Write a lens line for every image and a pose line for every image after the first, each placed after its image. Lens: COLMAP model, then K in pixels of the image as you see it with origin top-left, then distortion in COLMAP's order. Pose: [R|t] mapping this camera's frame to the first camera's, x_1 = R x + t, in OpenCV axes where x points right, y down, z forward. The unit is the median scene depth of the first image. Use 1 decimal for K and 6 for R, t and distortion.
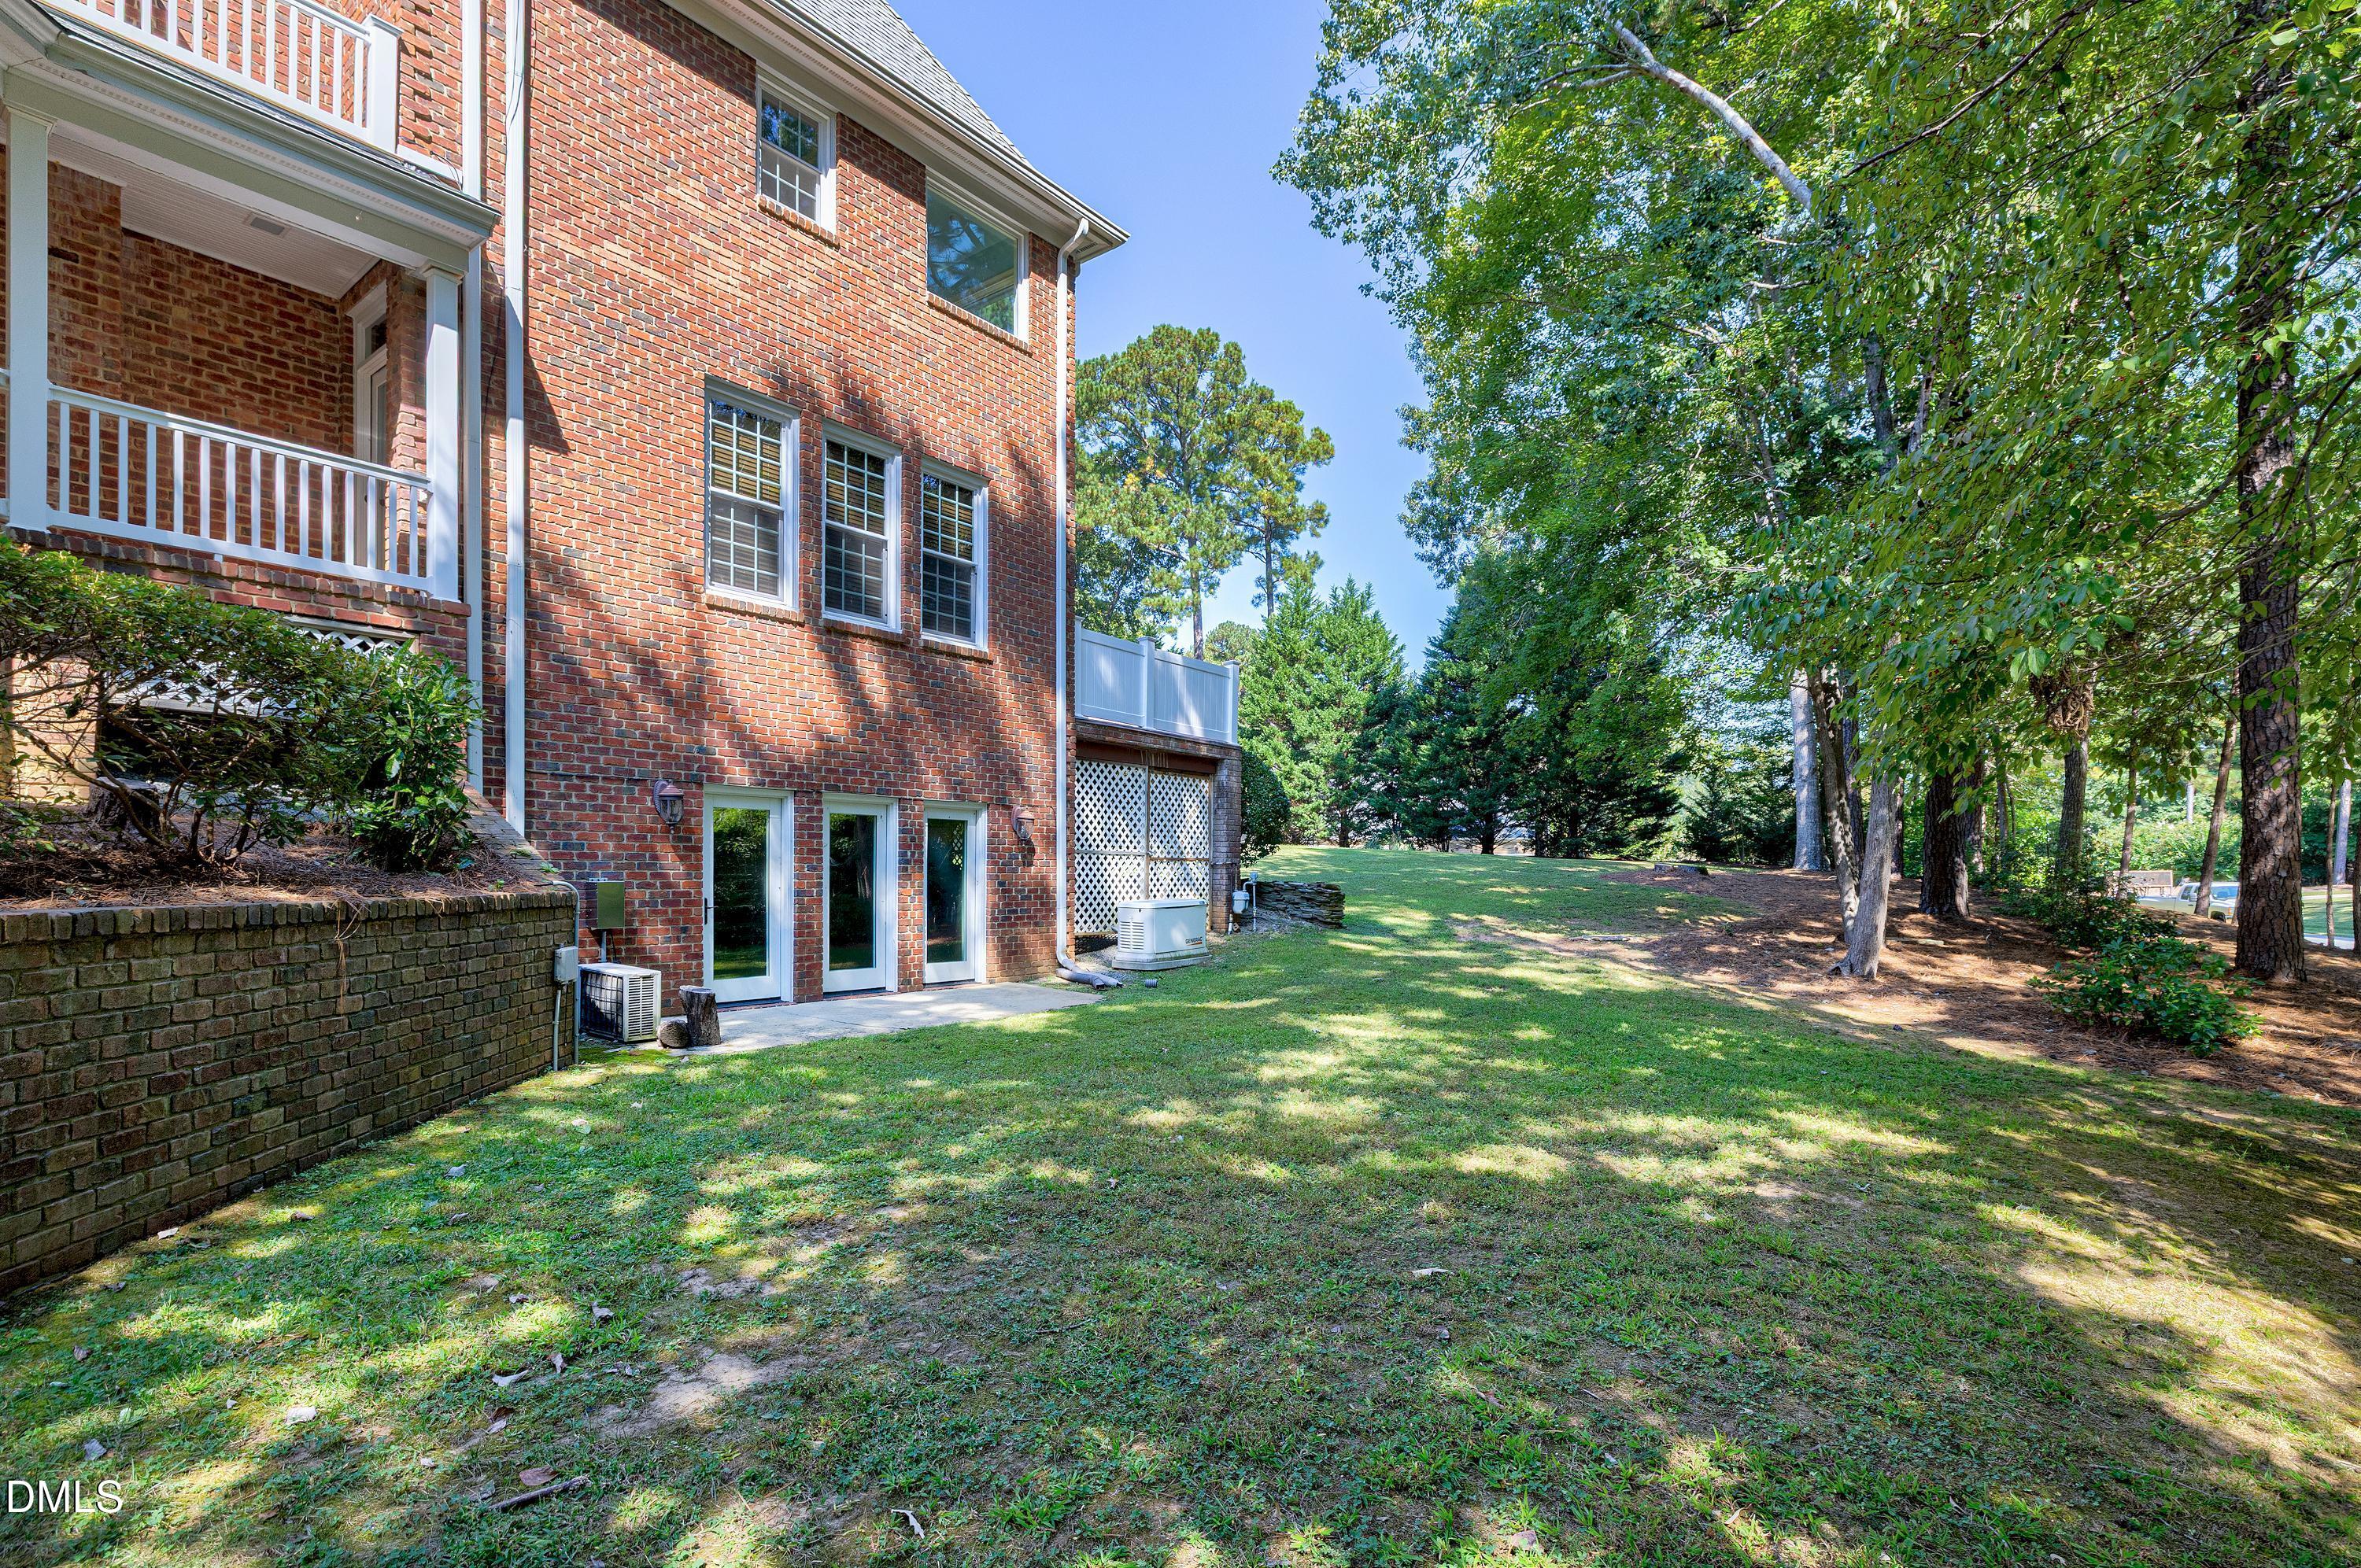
lens RADIAL K [[1174.7, 0, 1206.1], [0, 1174.7, 863.6], [0, 0, 1]] dist [0.002256, 0.002419]
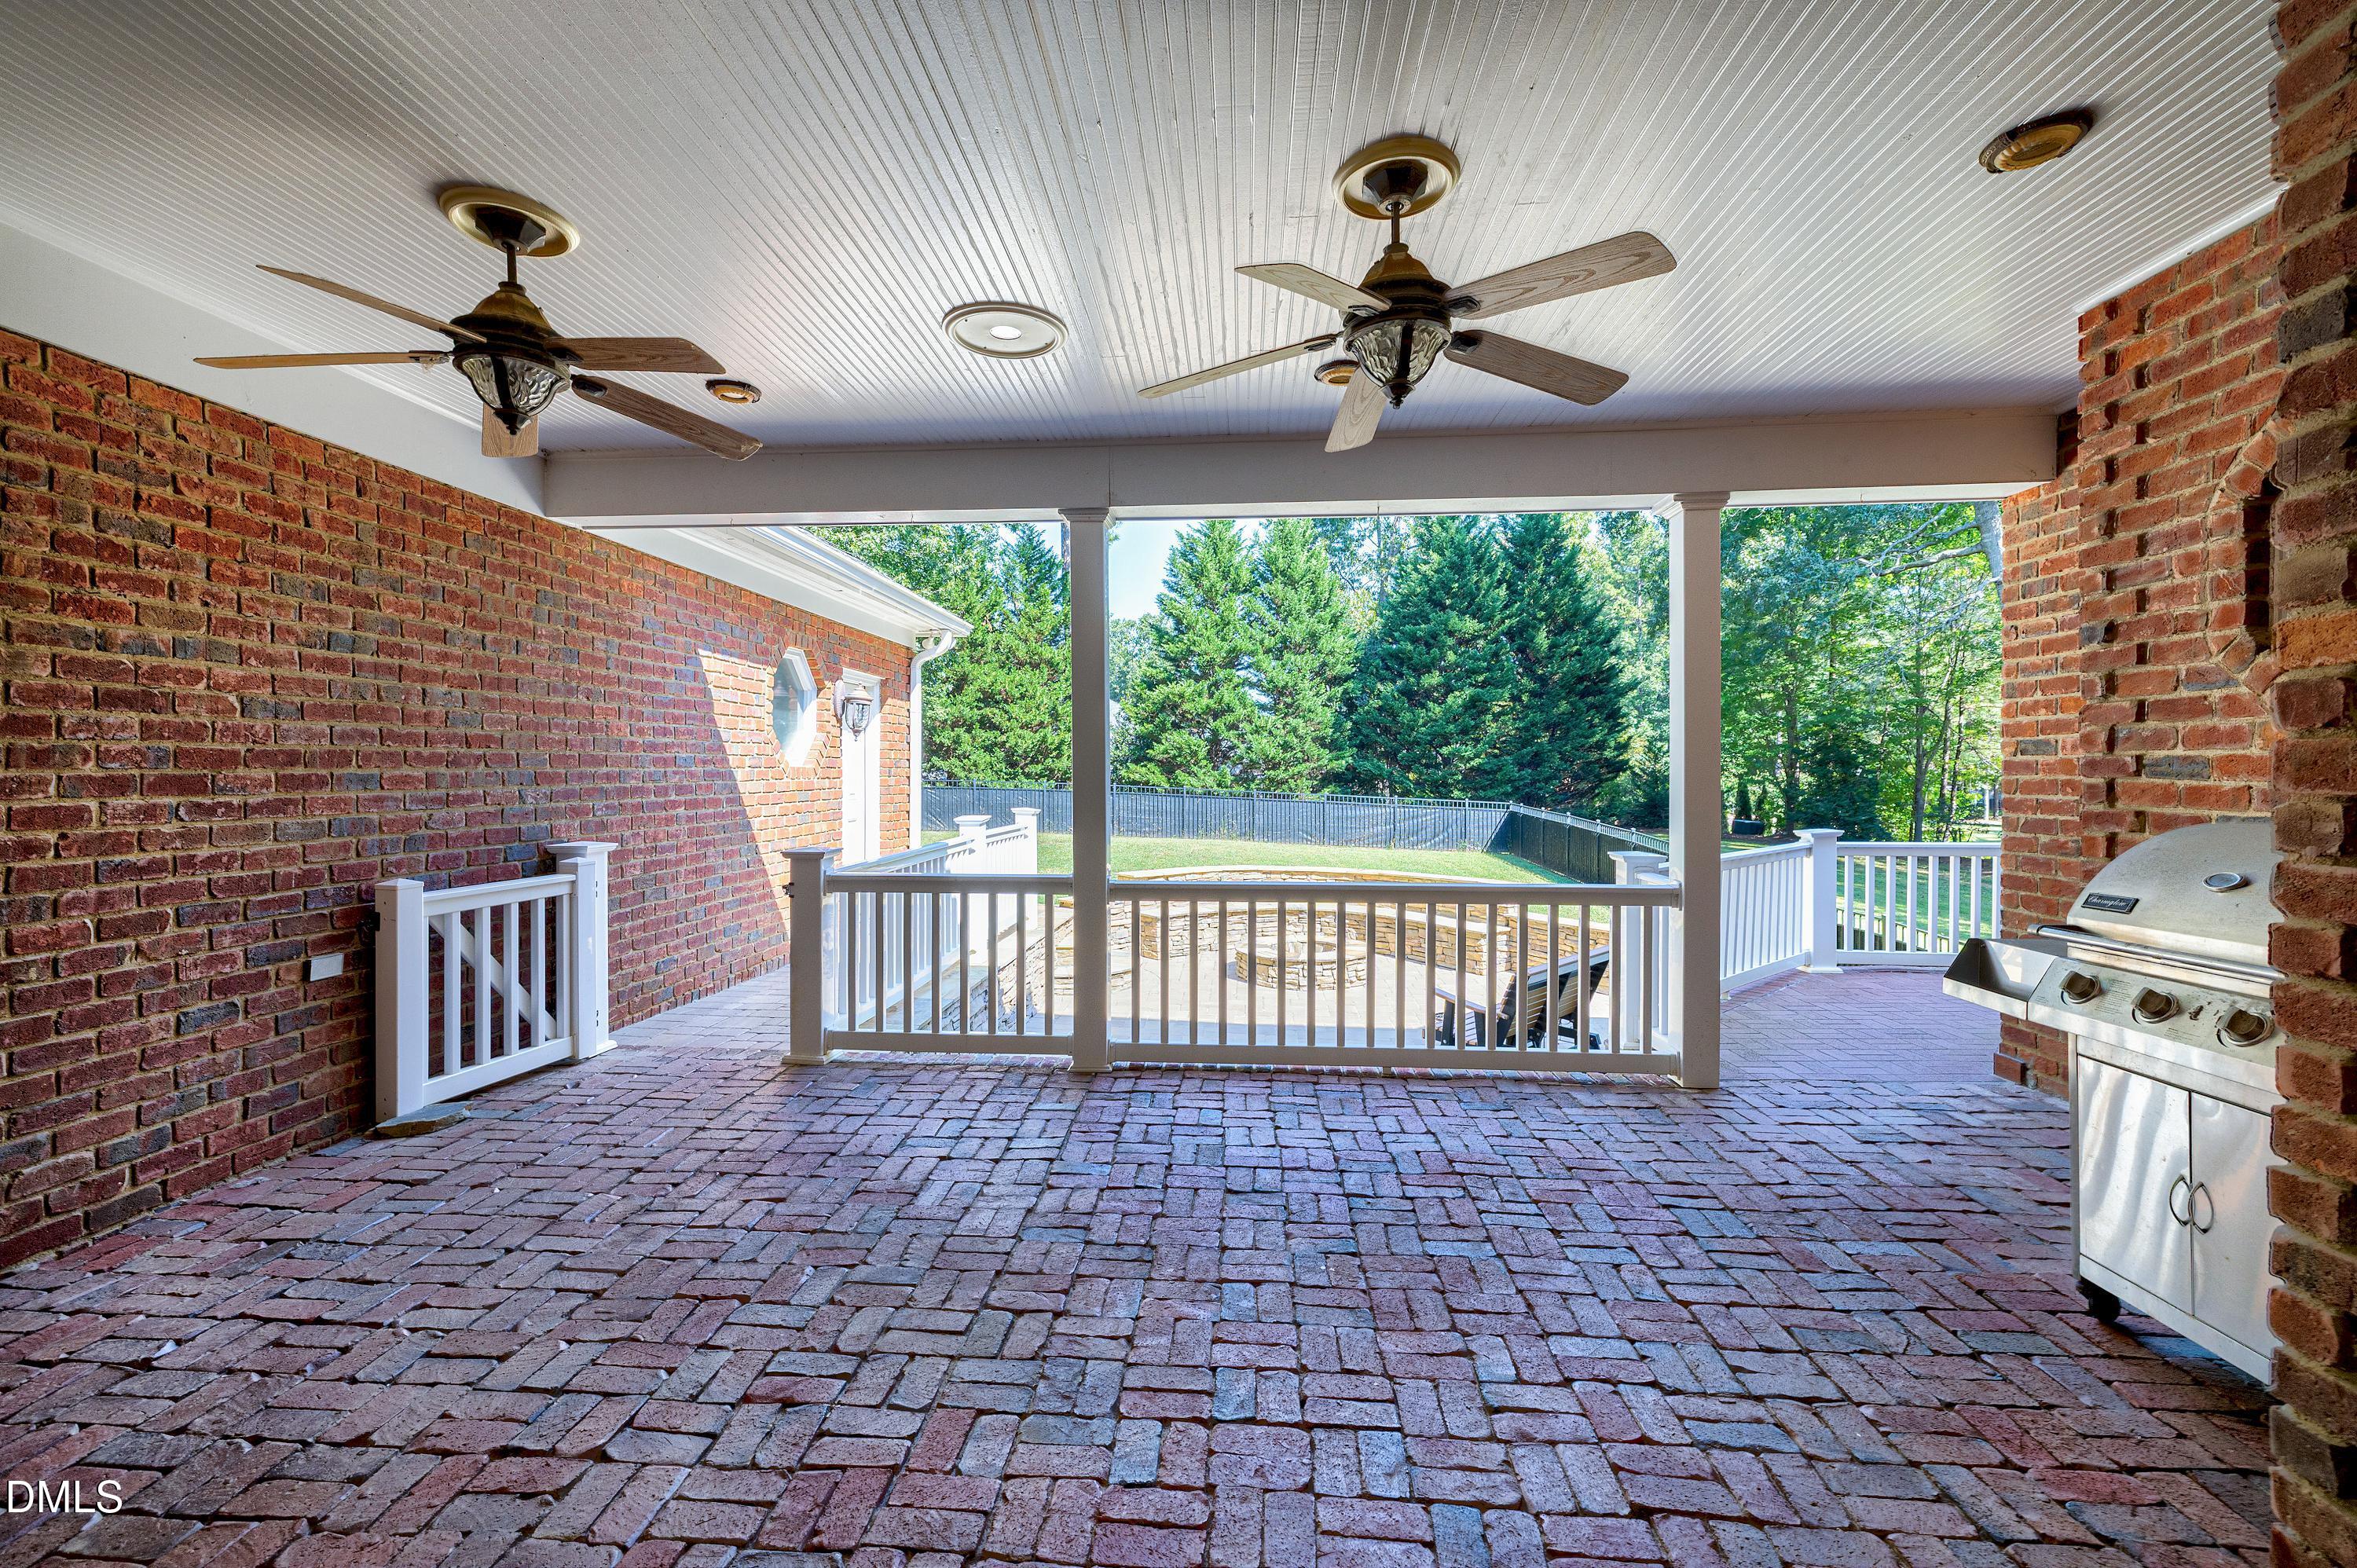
lens RADIAL K [[993.4, 0, 1170.2], [0, 993.4, 783.5], [0, 0, 1]] dist [0.000698, 0.001310]
pose [[0.842236, -0.011741, 0.538981, -0.369452], [-0.007013, 0.999440, 0.032731, -0.061351], [-0.539064, -0.031347, 0.841682, 0.444033]]
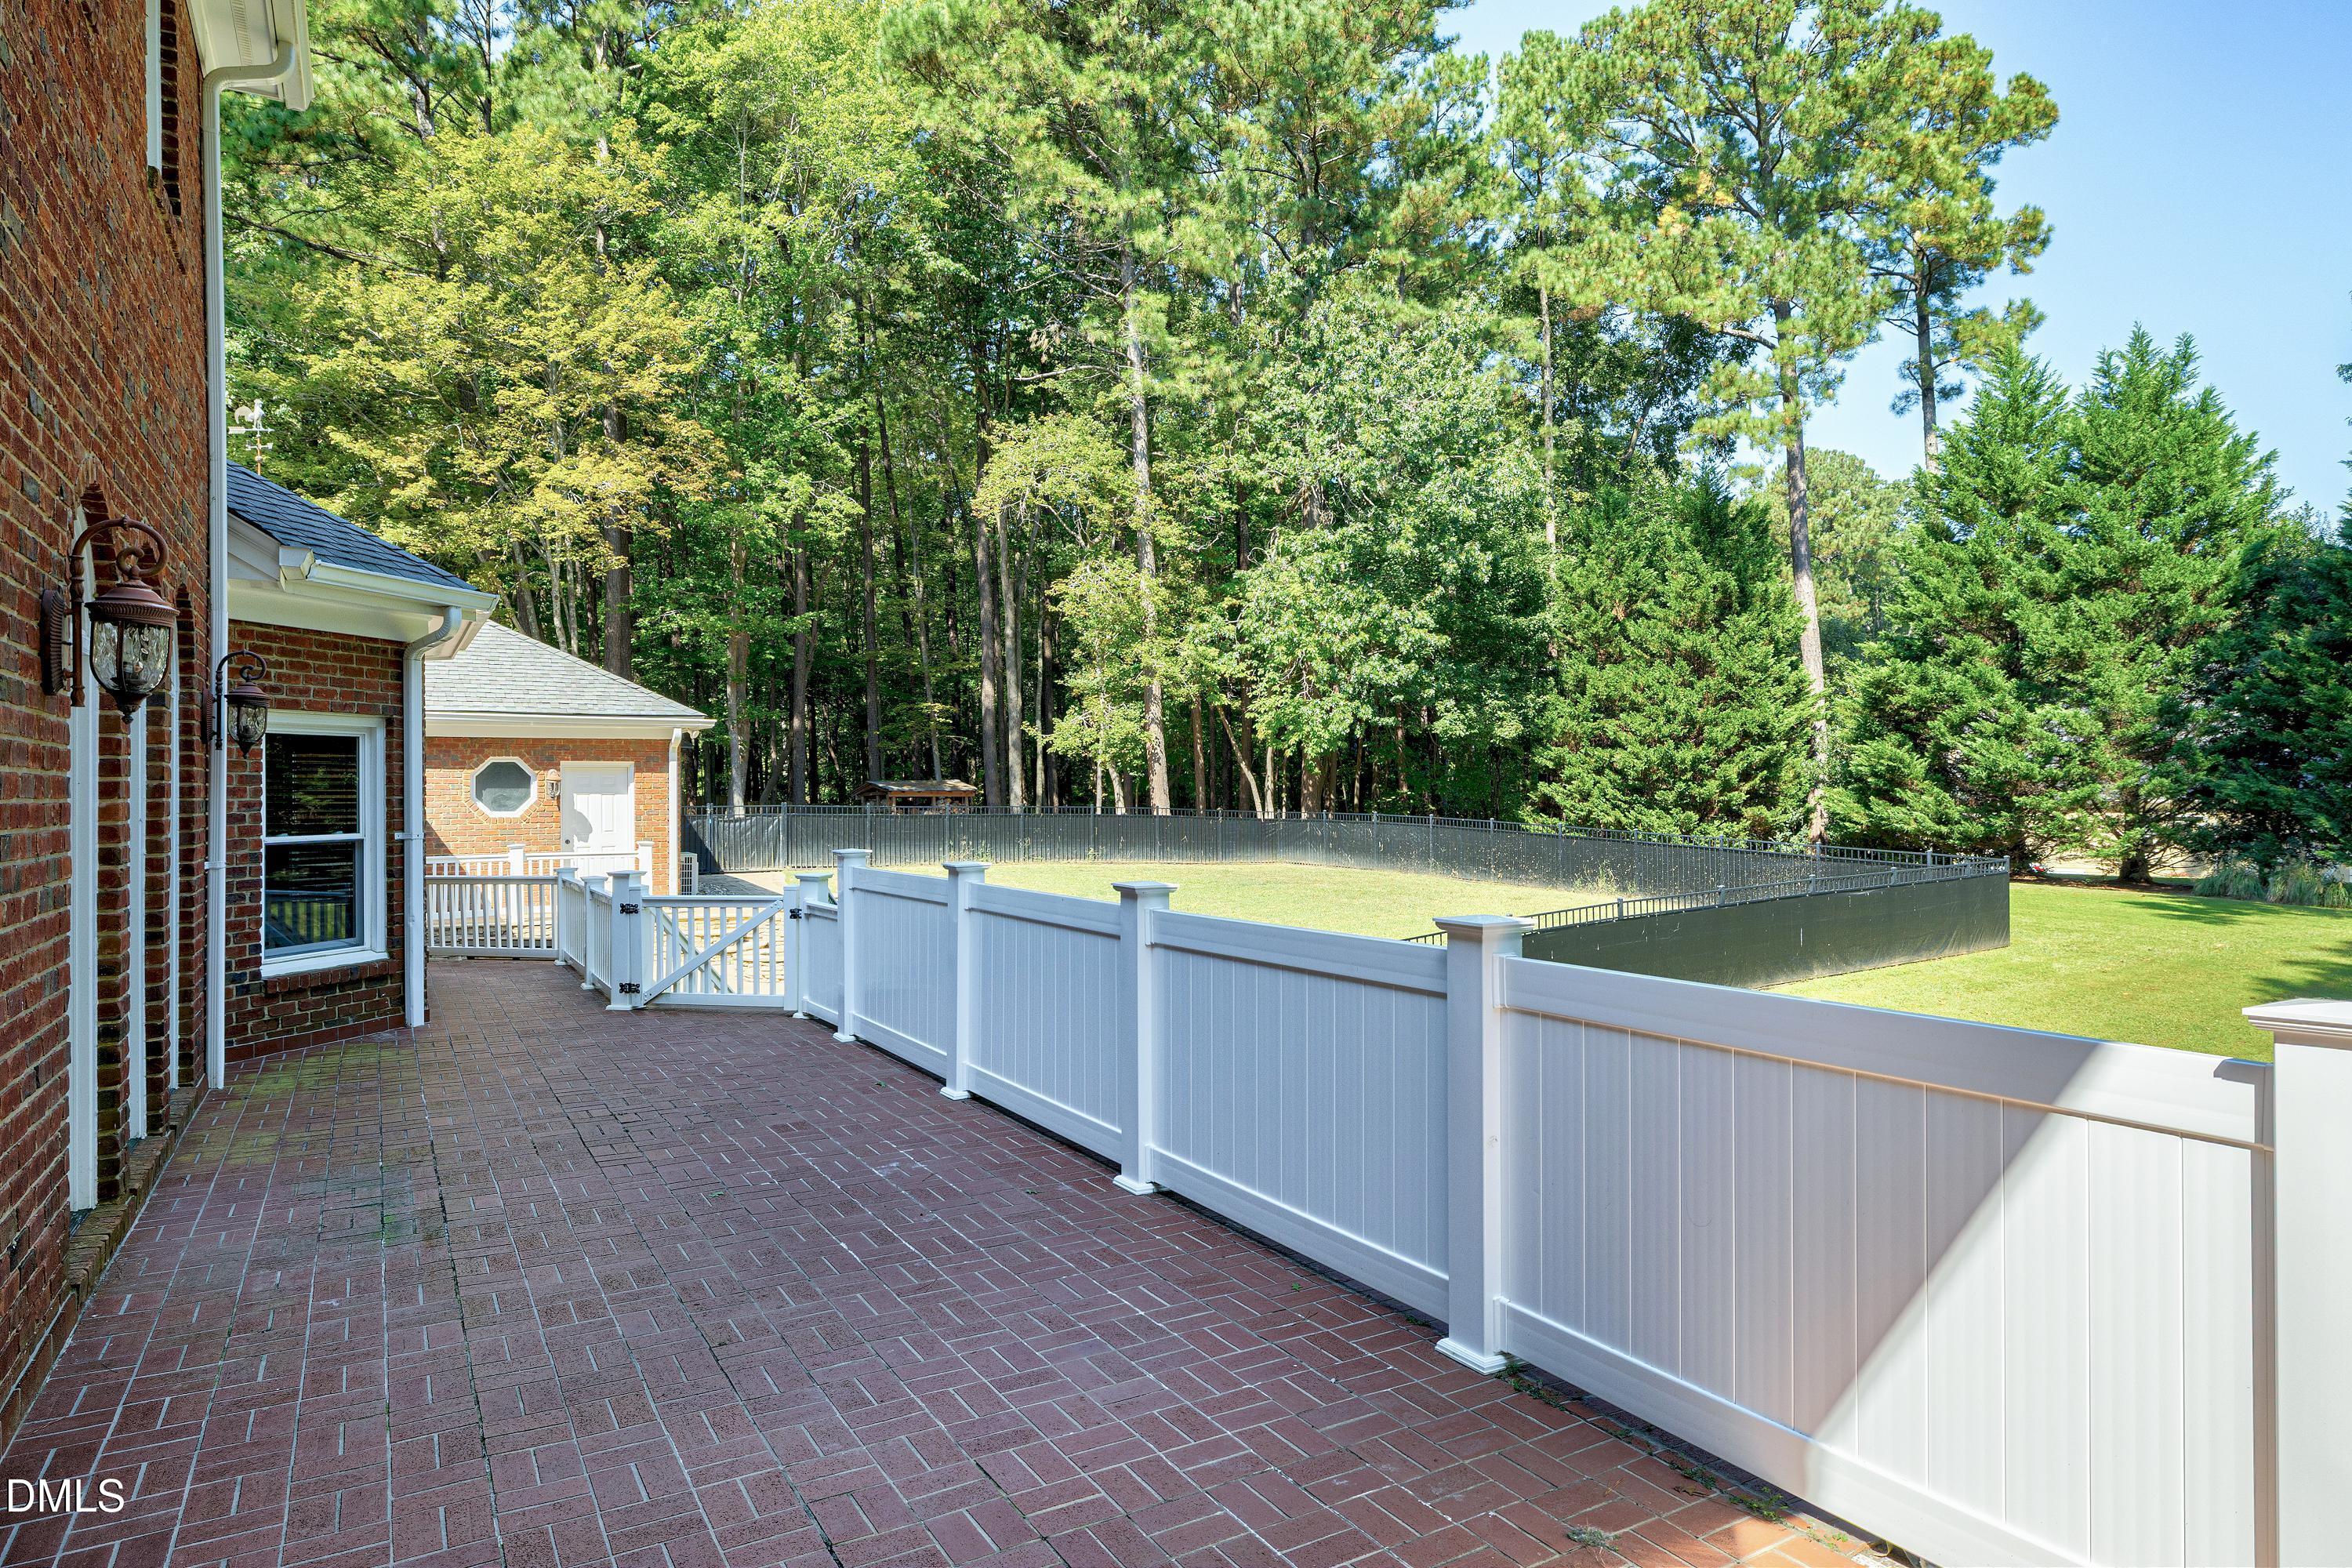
lens RADIAL K [[1359.2, 0, 1165.1], [0, 1359.2, 780.0], [0, 0, 1]] dist [0.009408, -0.006791]
pose [[0.920289, -0.016611, -0.390885, -0.038357], [0.021265, 0.999745, 0.007581, -0.067544], [0.390660, -0.015289, 0.920408, 0.312883]]
